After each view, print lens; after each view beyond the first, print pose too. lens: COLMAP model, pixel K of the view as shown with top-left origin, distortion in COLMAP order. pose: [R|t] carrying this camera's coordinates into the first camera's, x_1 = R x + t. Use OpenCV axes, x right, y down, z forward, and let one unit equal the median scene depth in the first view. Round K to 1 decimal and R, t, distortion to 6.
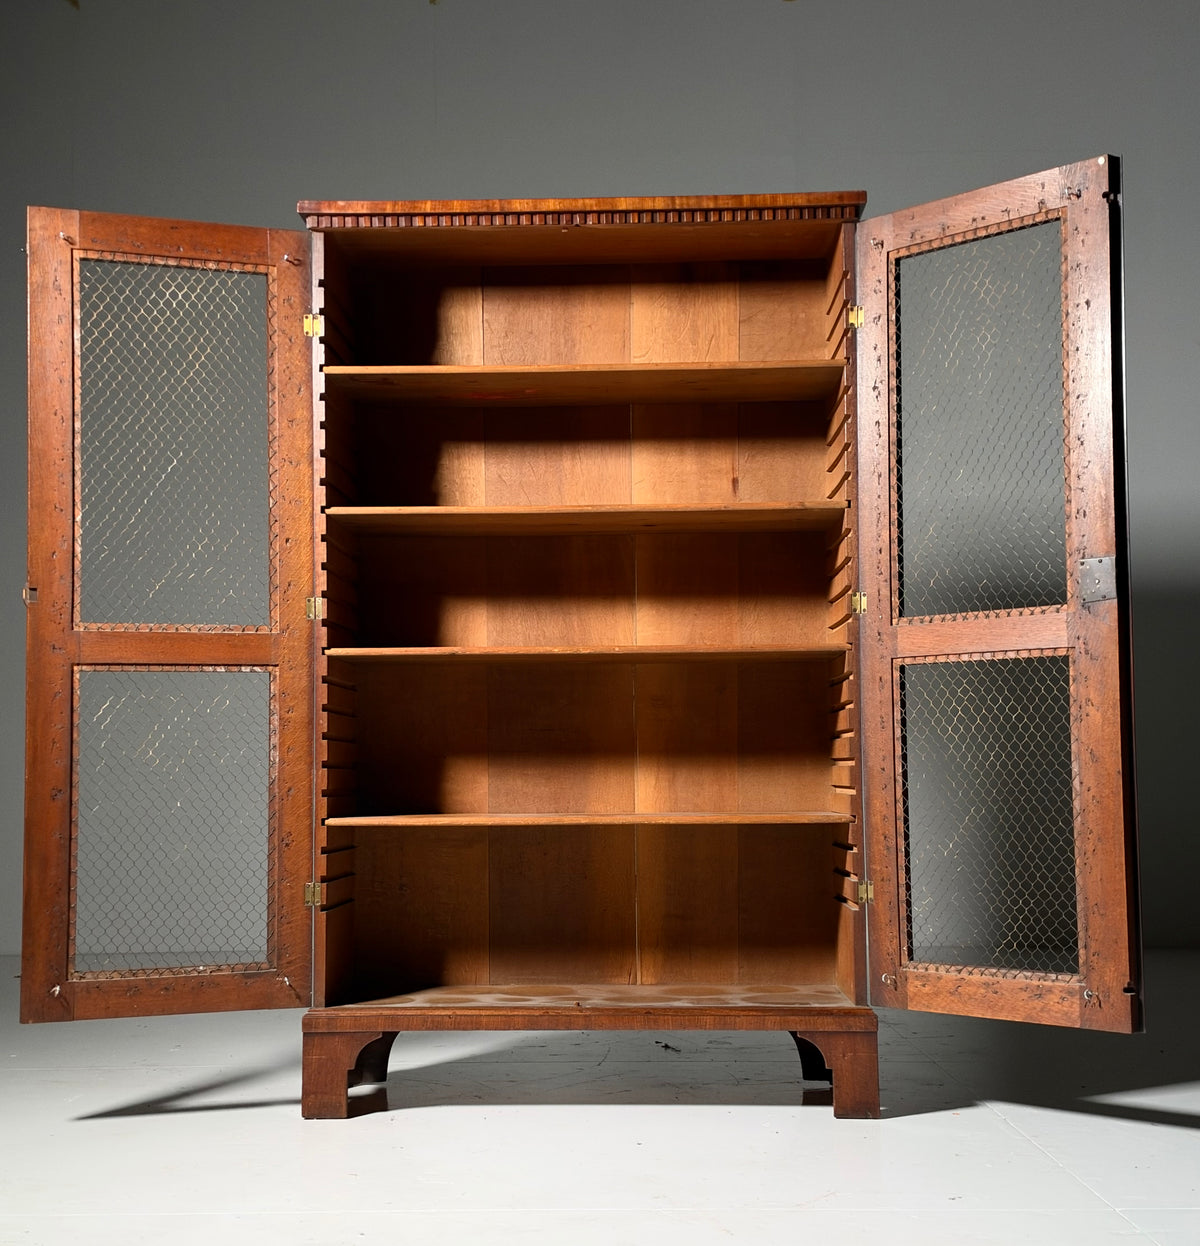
lens RADIAL K [[1807.0, 0, 574.0], [0, 1807.0, 635.1], [0, 0, 1]] dist [0.263227, -0.839185]
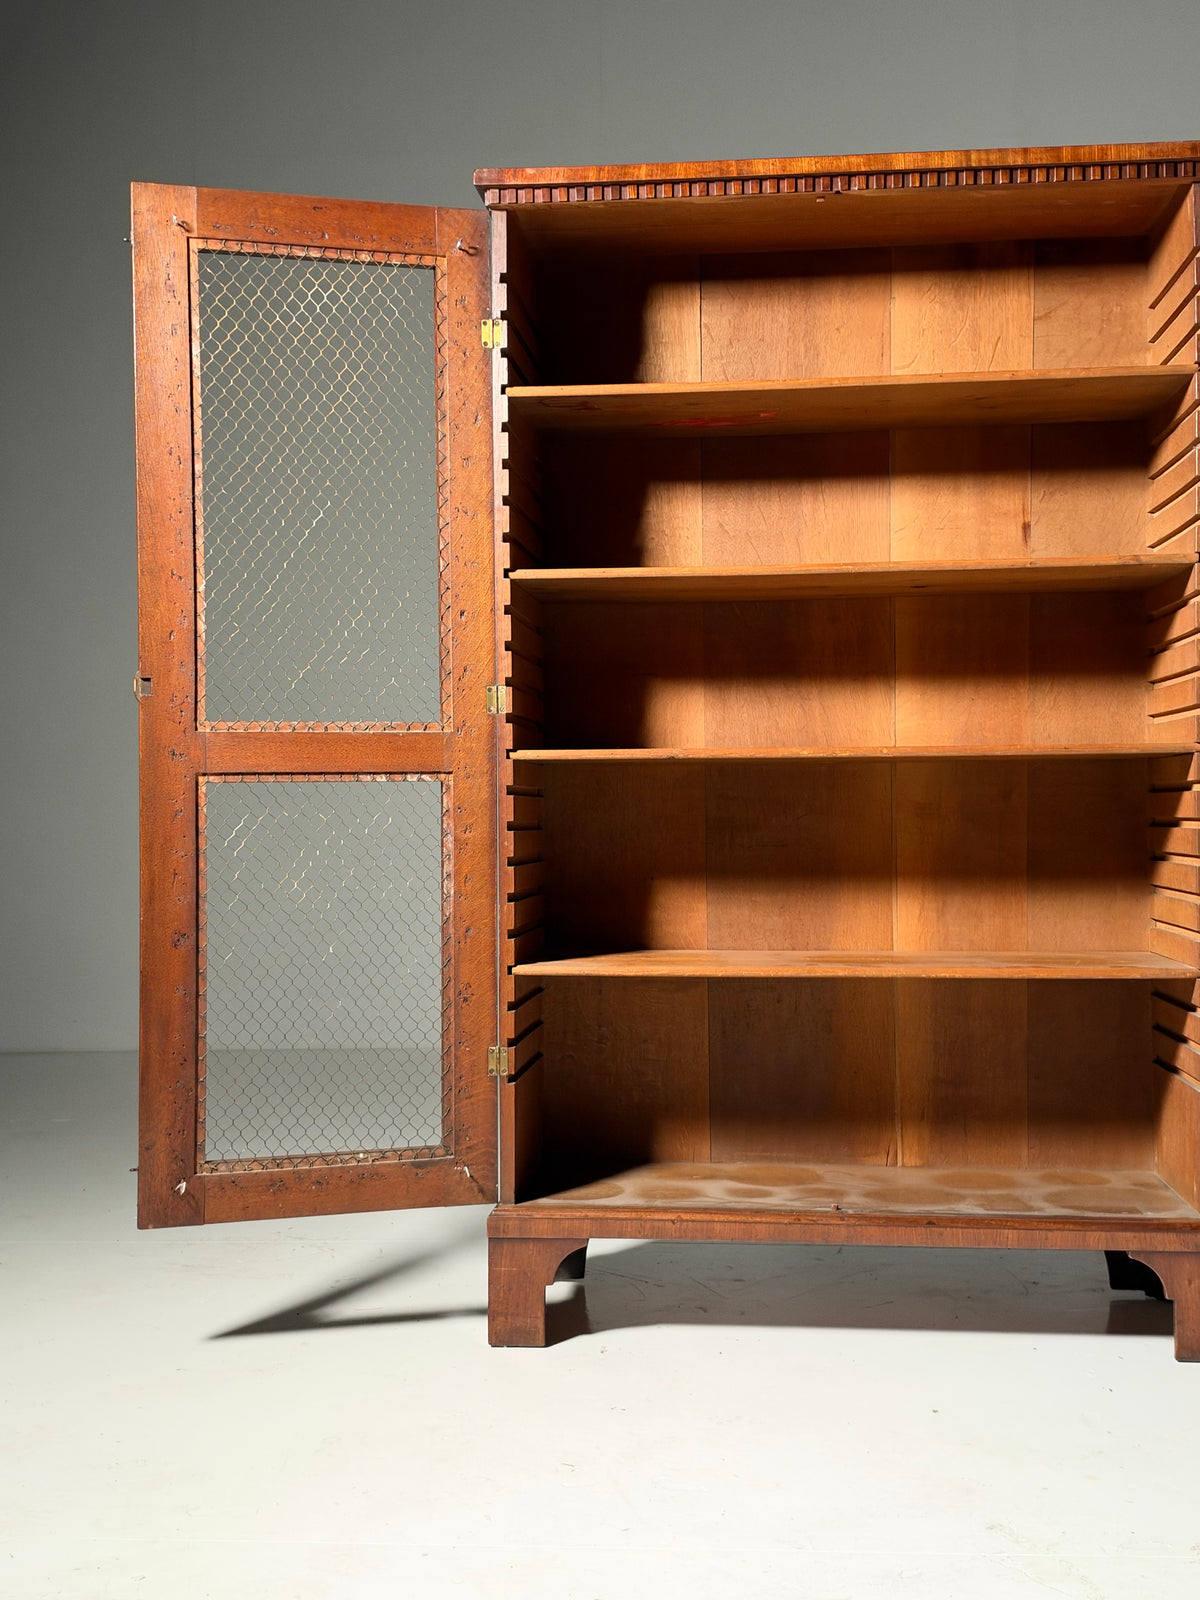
lens RADIAL K [[1997.8, 0, 605.7], [0, 1997.8, 791.0], [0, 0, 1]] dist [0.303829, -1.109696]
pose [[0.997578, 0.000394, -0.069558, -0.035911], [0.003030, 0.998788, 0.049119, -0.017933], [0.069493, -0.049211, 0.996368, 0.139755]]
